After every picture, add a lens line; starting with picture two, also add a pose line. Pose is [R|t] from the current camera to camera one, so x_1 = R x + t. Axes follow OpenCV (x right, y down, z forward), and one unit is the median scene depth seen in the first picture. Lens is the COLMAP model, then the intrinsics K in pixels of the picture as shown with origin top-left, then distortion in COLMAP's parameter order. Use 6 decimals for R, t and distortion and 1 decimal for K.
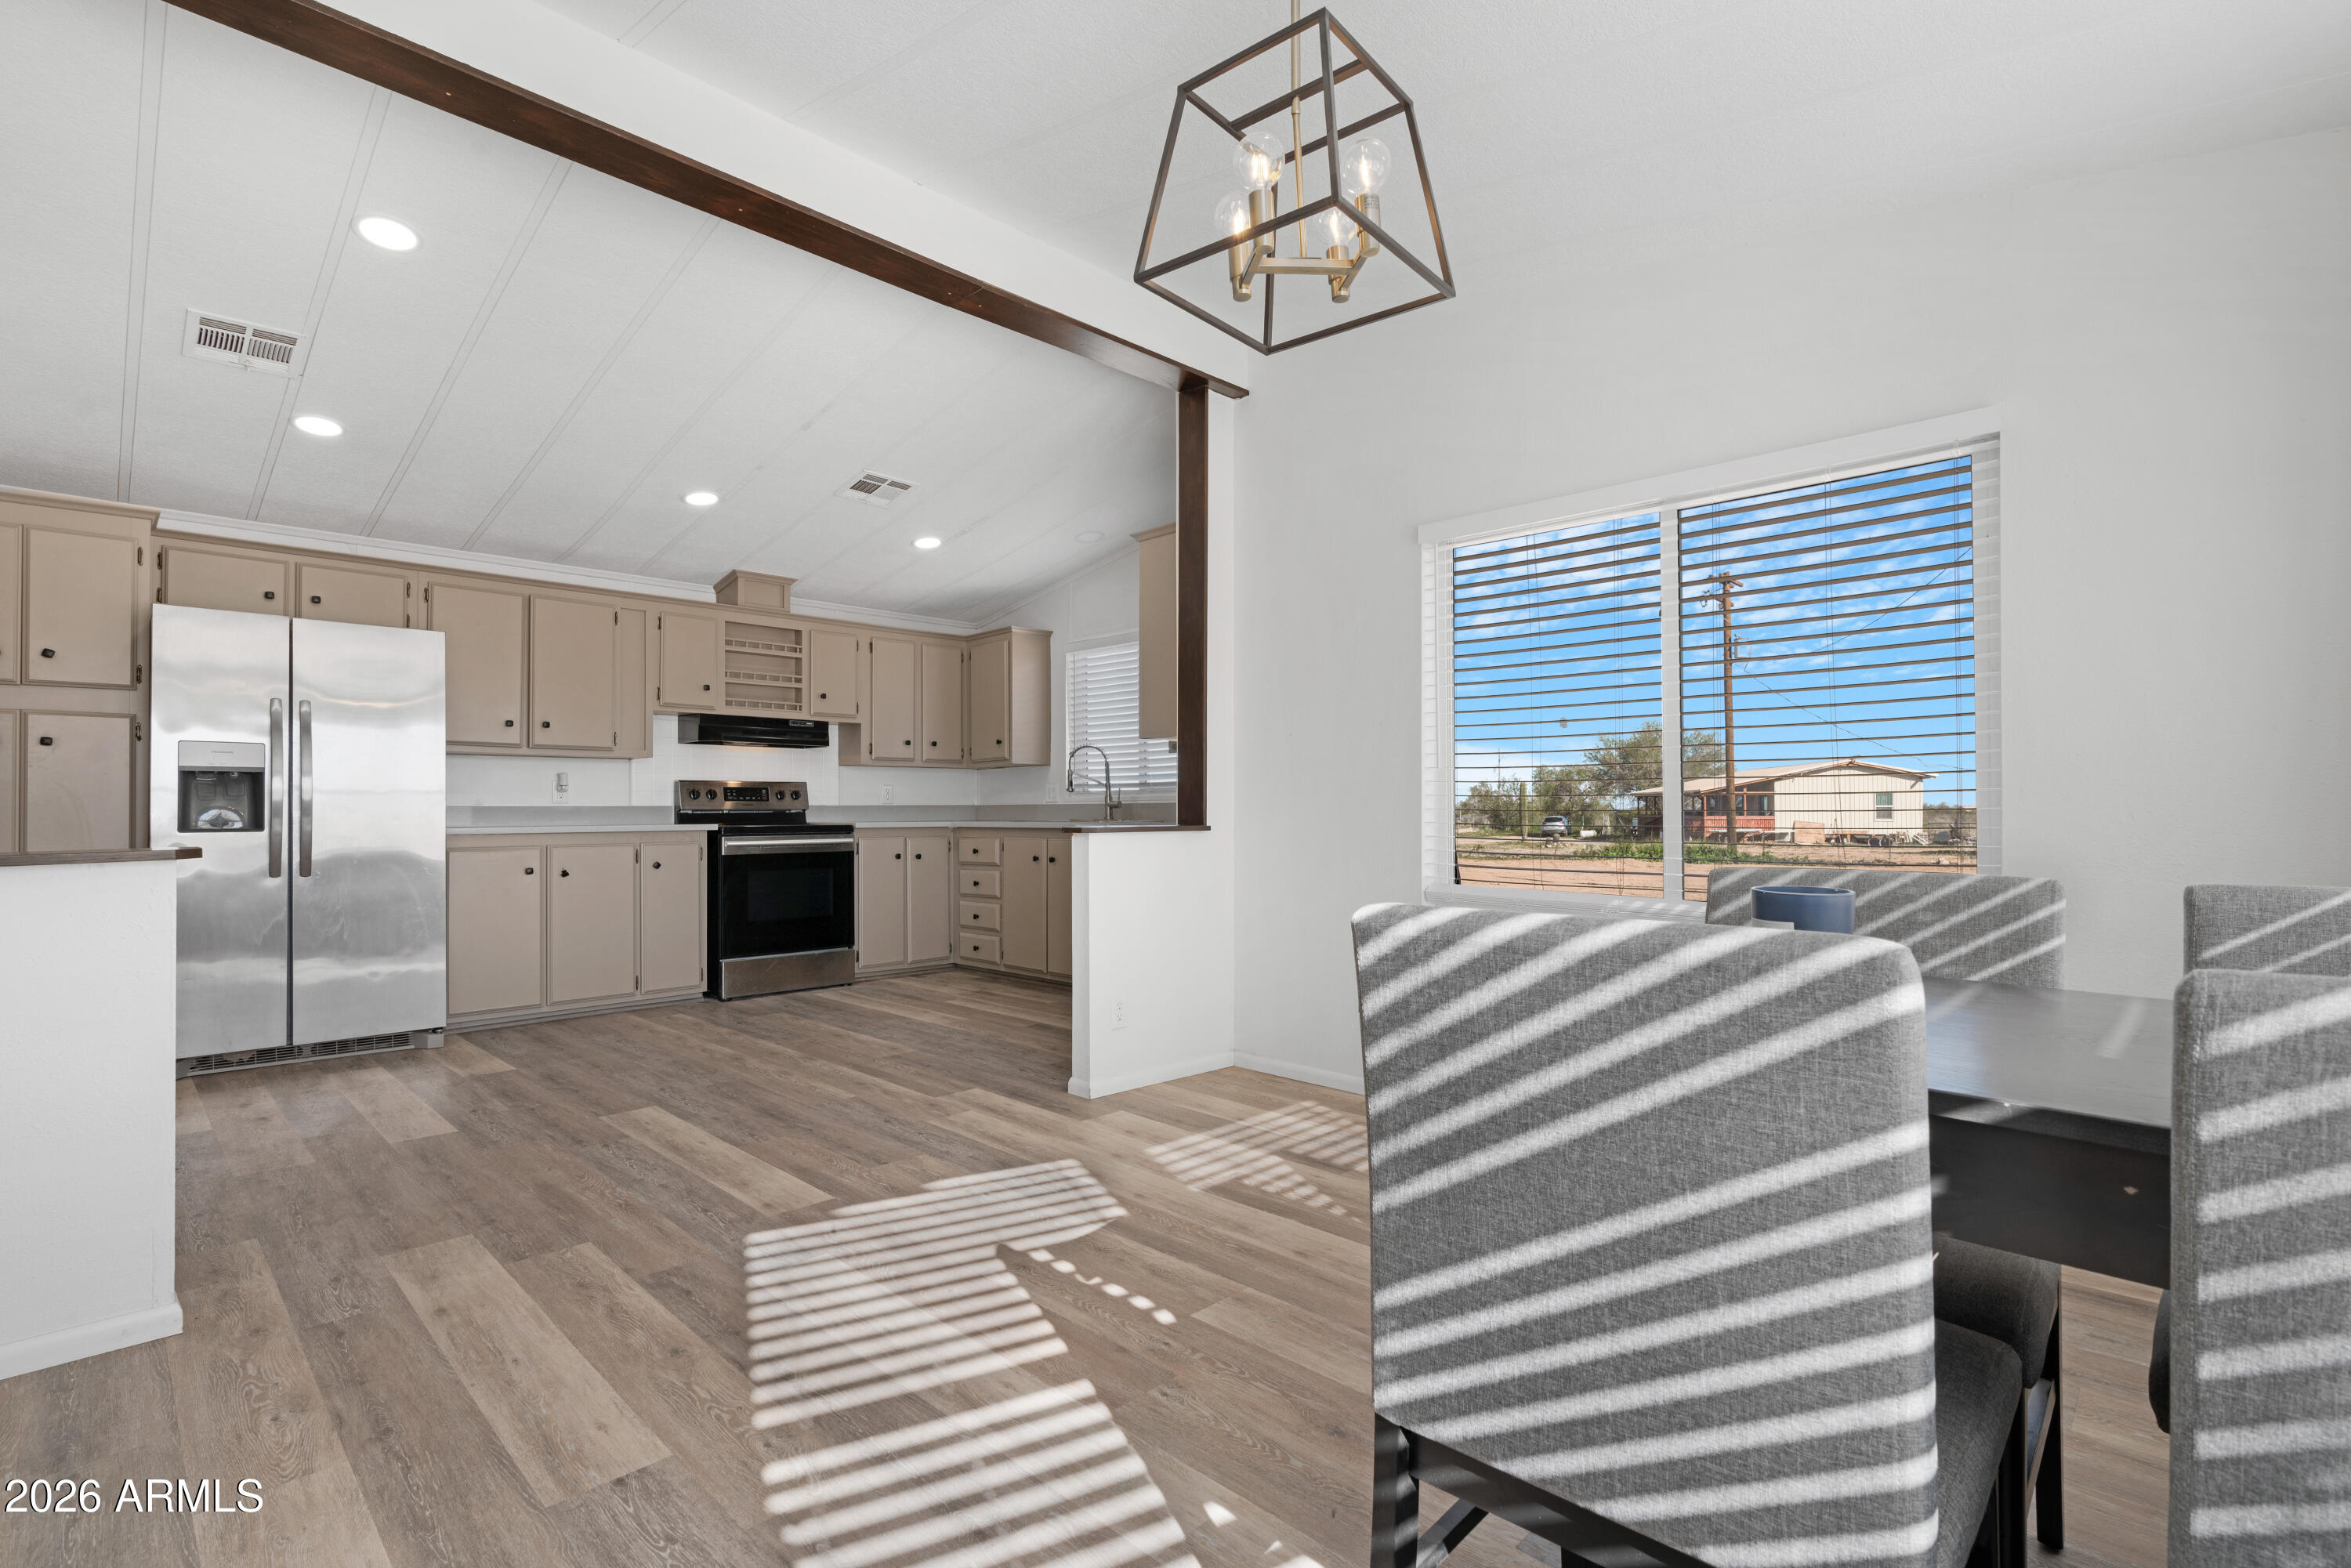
lens RADIAL K [[1059.6, 0, 1181.9], [0, 1059.6, 797.9], [0, 0, 1]] dist [-0.008748, 0.004601]
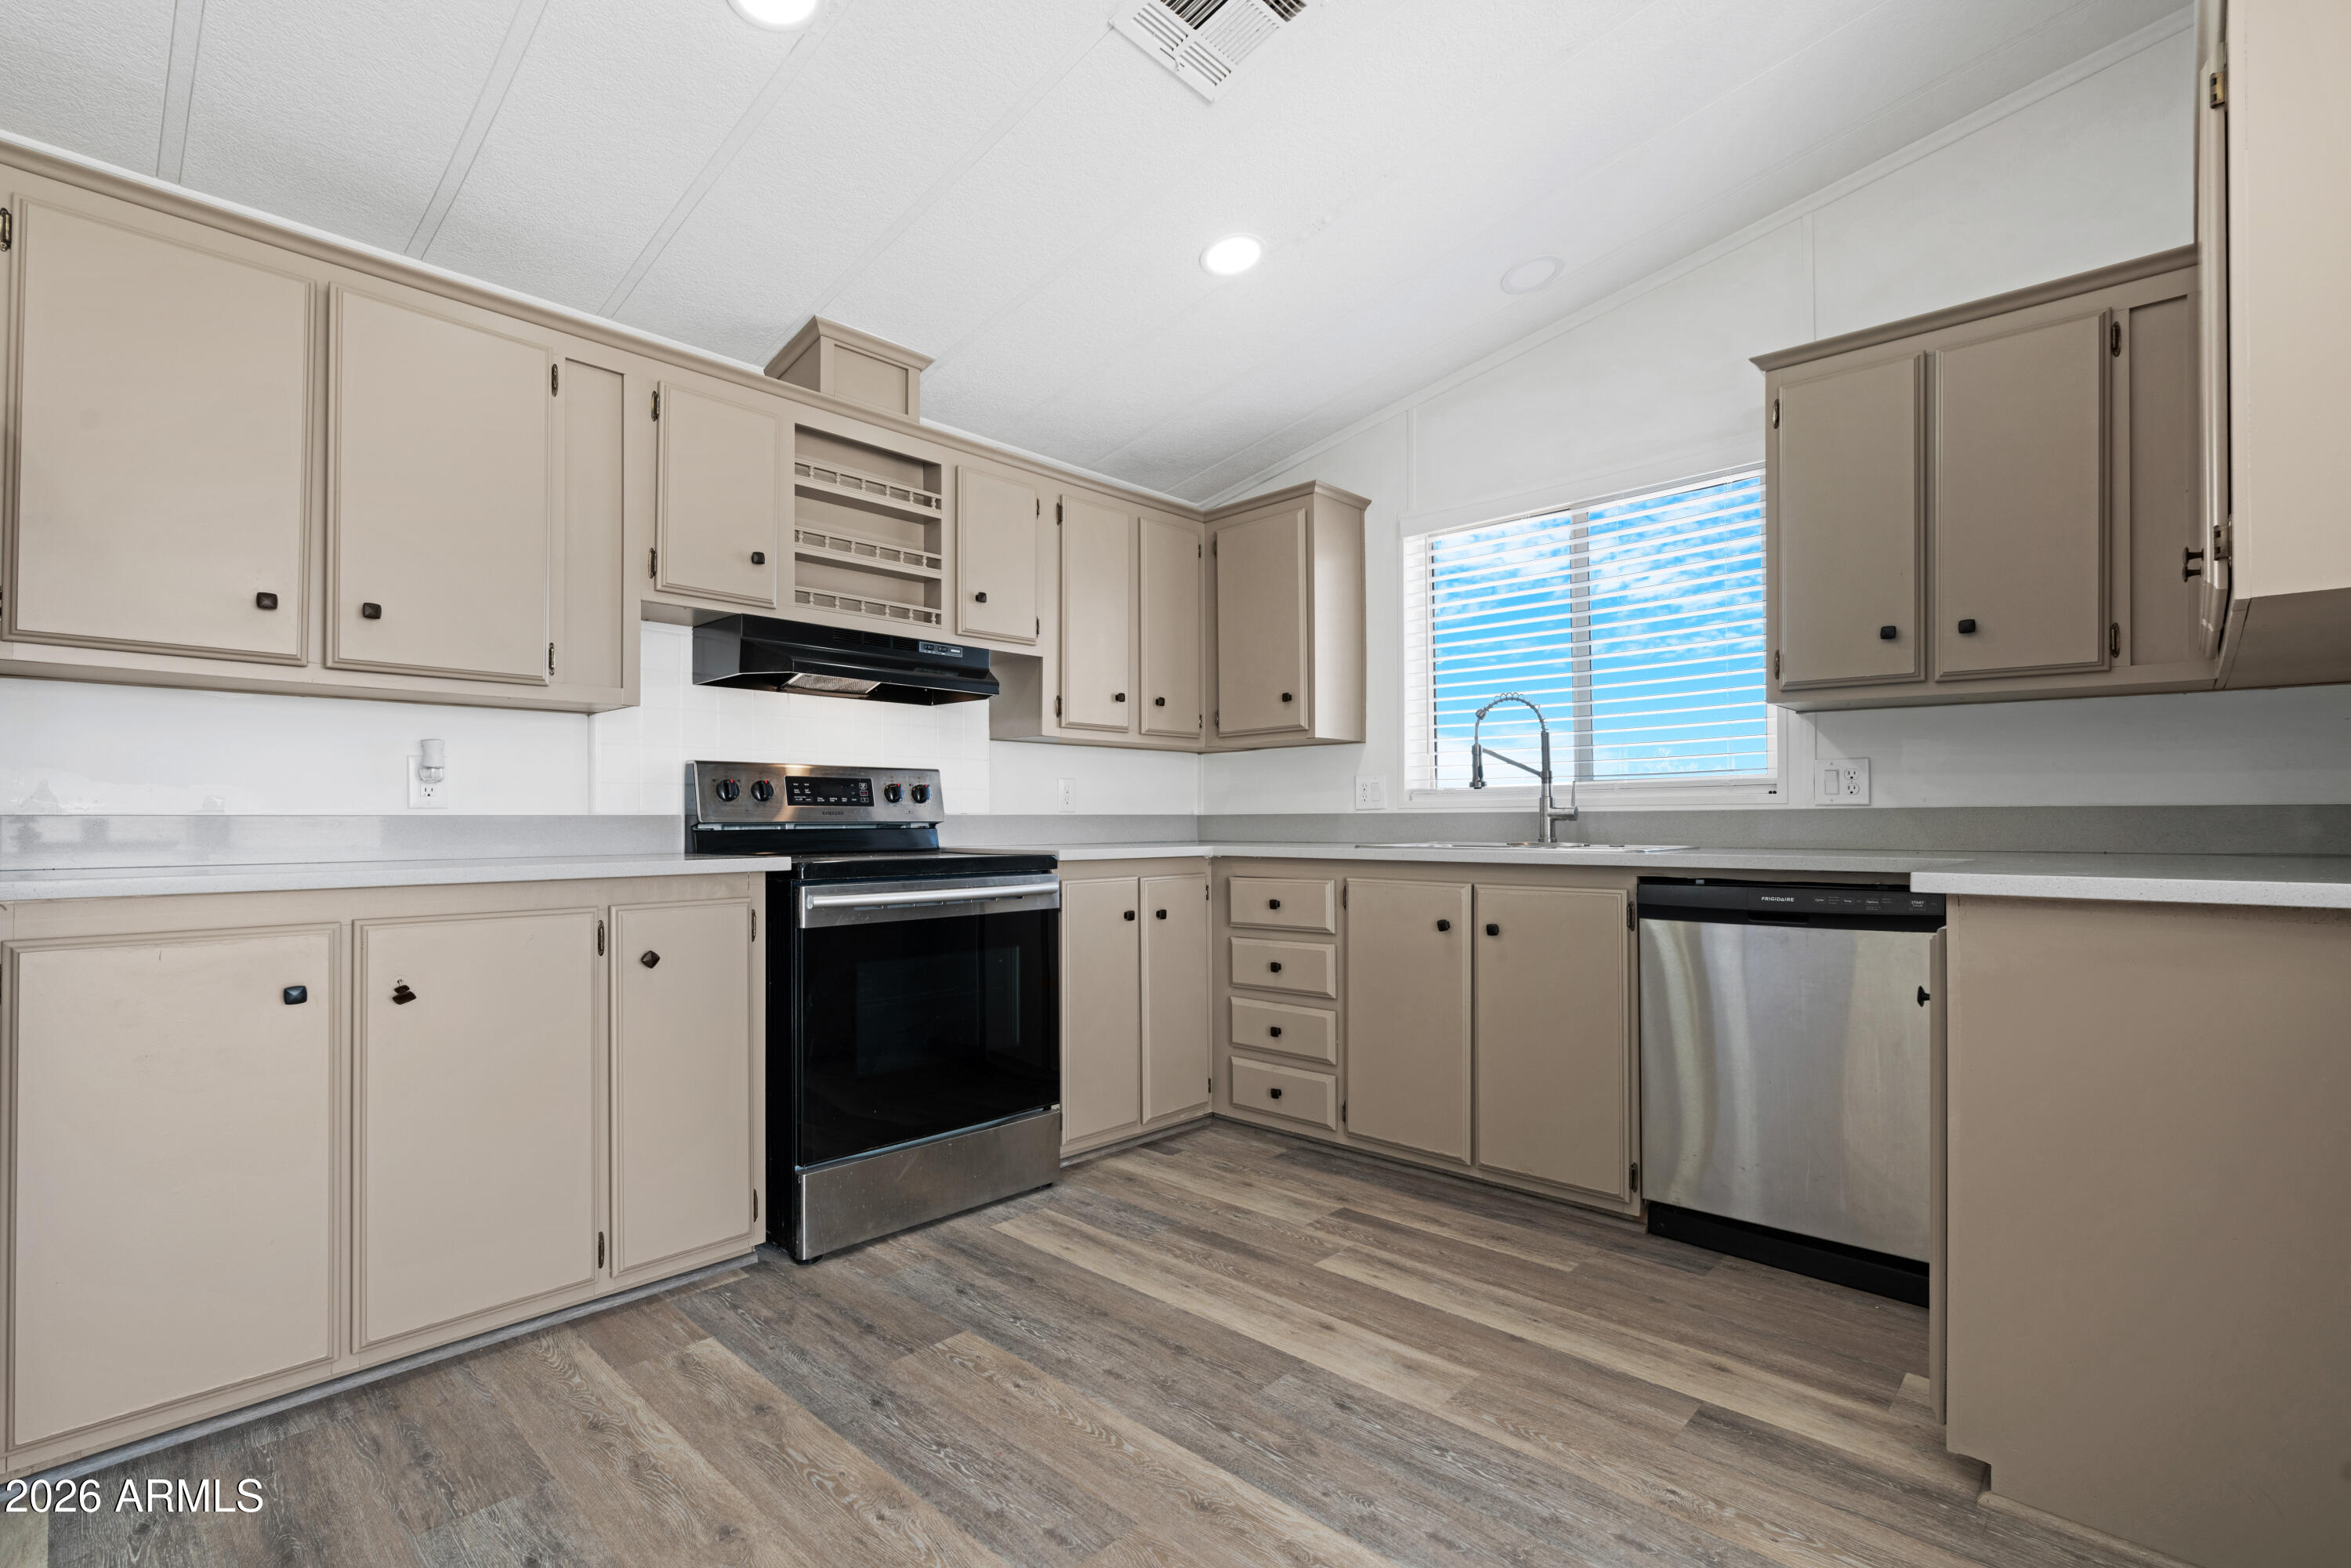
lens RADIAL K [[1059.6, 0, 1189.6], [0, 1059.6, 808.5], [0, 0, 1]] dist [-0.008748, 0.004601]
pose [[0.999768, 0.002267, 0.021418, -0.300171], [-0.002289, 0.999997, 0.001016, 0.004277], [-0.021416, -0.001065, 0.999770, 0.593595]]
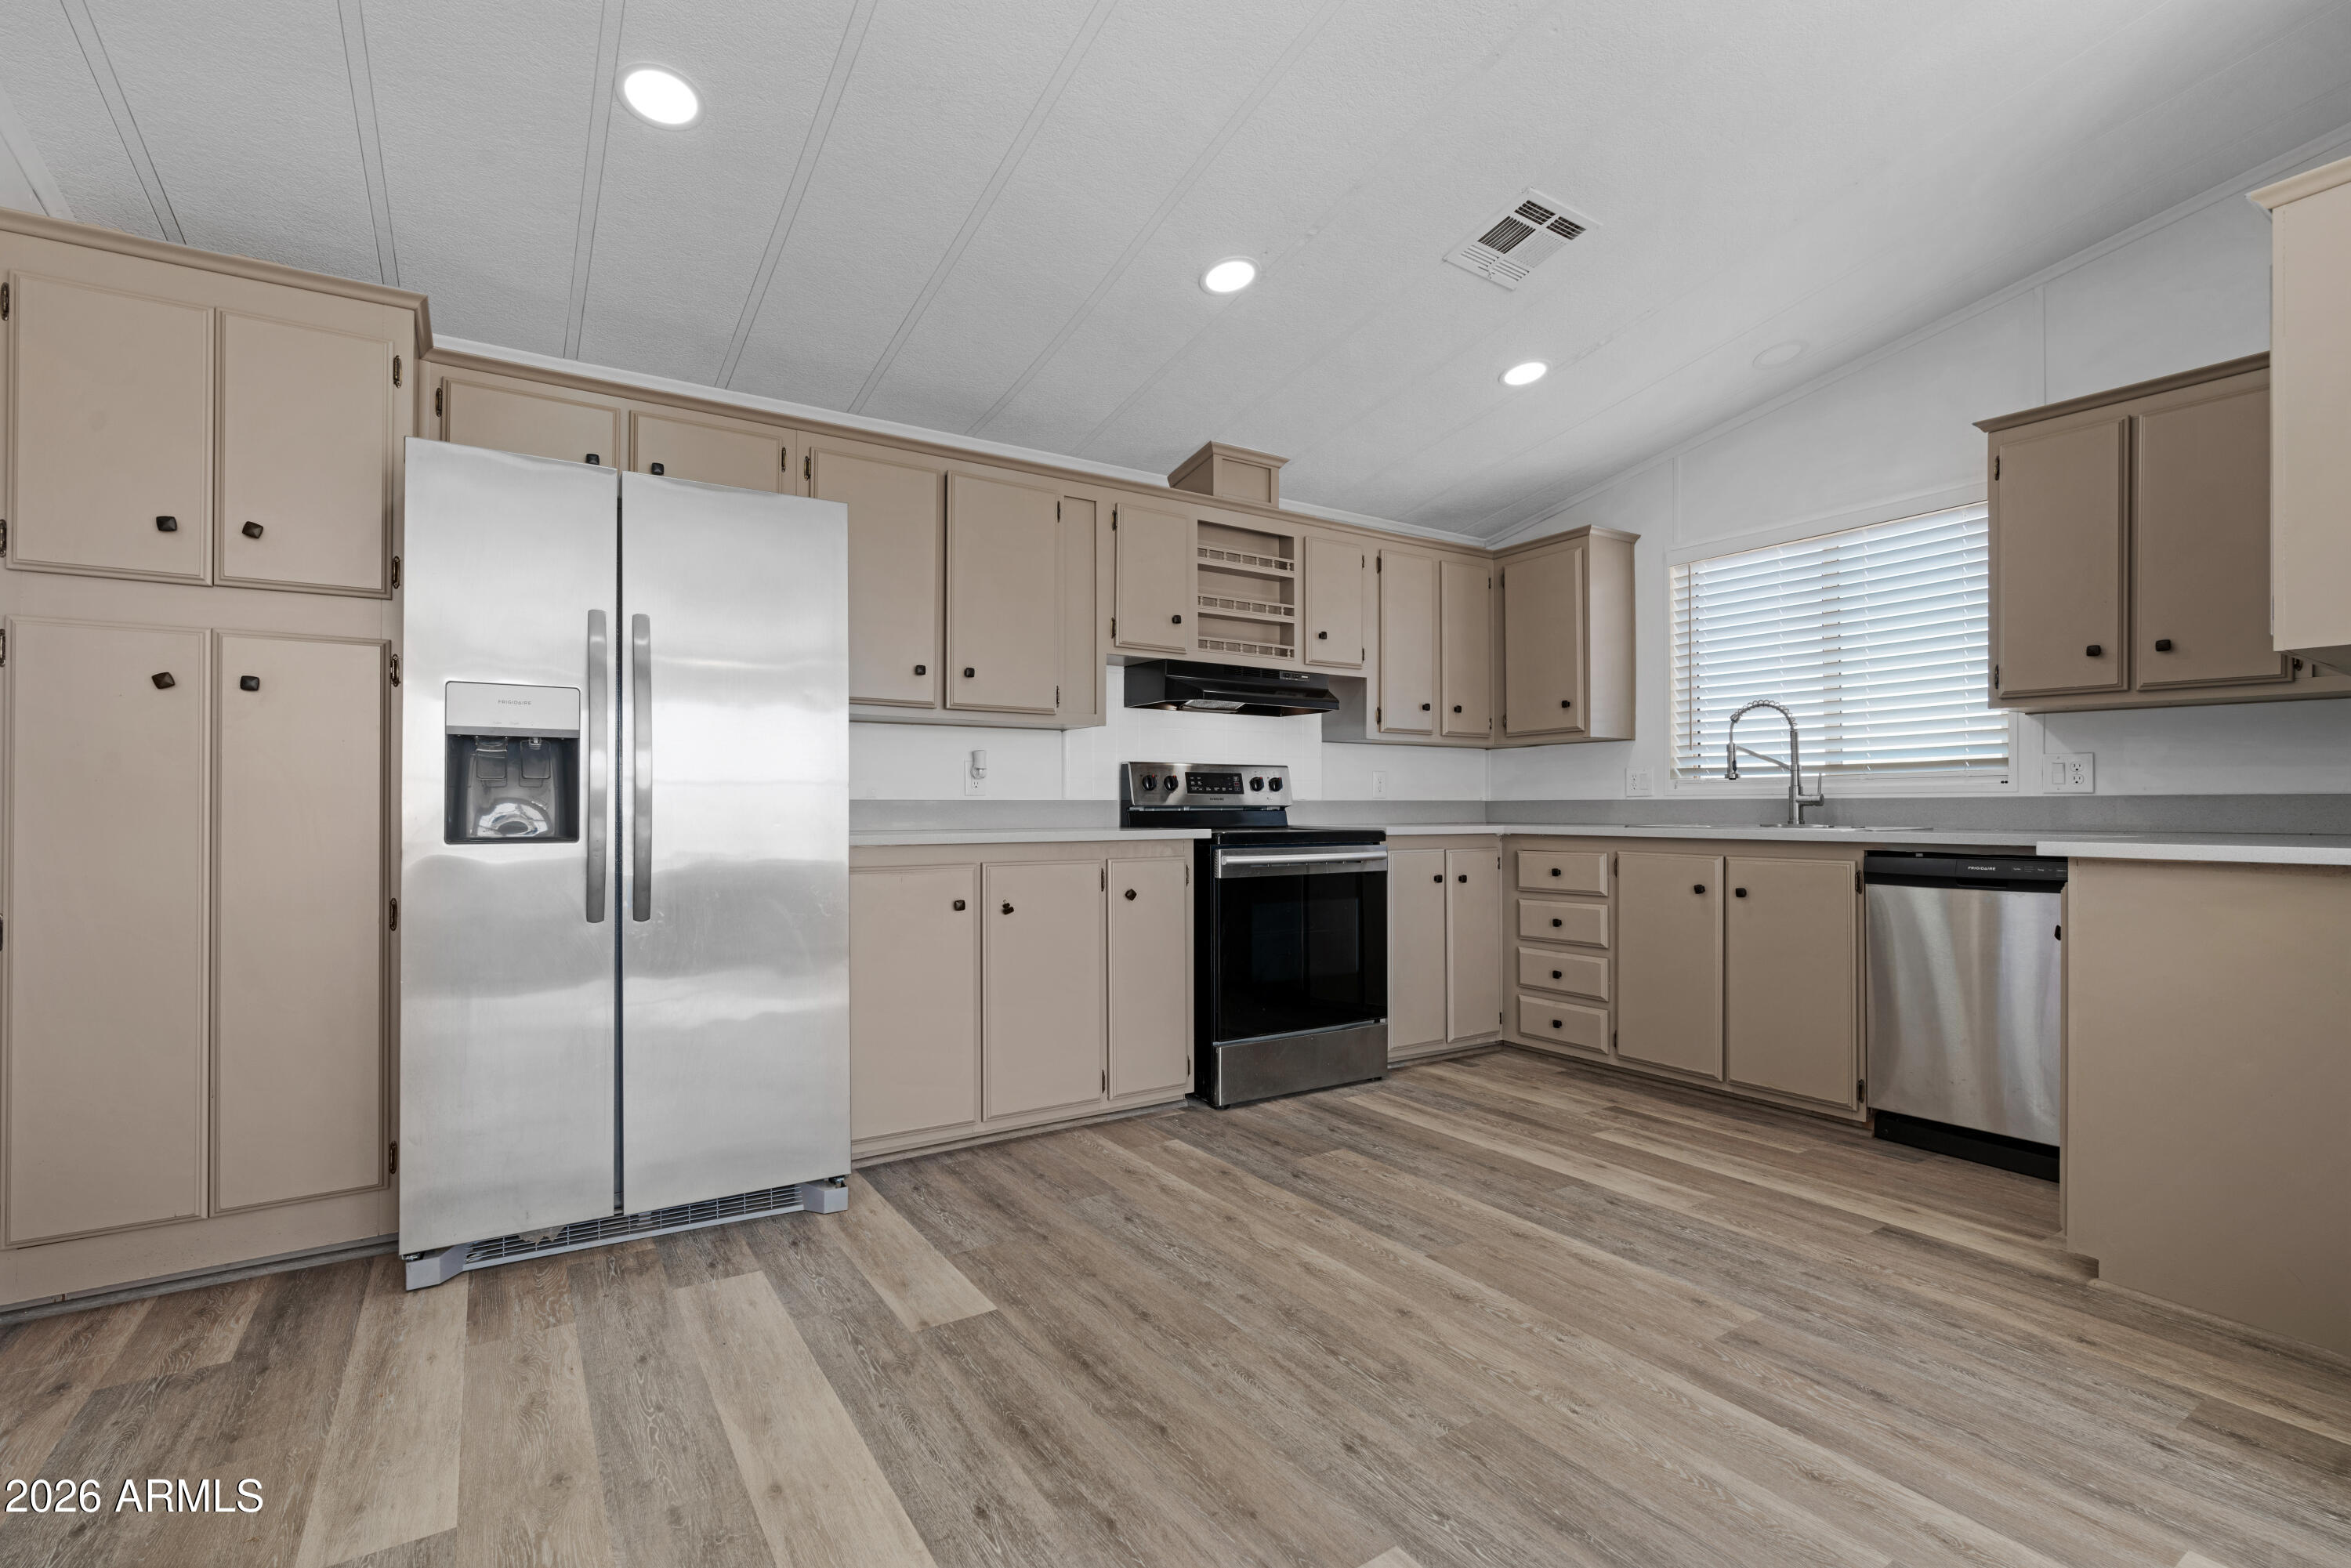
lens RADIAL K [[1059.6, 0, 1195.1], [0, 1059.6, 799.1], [0, 0, 1]] dist [-0.008748, 0.004601]
pose [[0.977195, 0.003290, -0.212318, -0.330847], [-0.002086, 0.999980, 0.005894, 0.003261], [0.212333, -0.005316, 0.977183, 0.401018]]
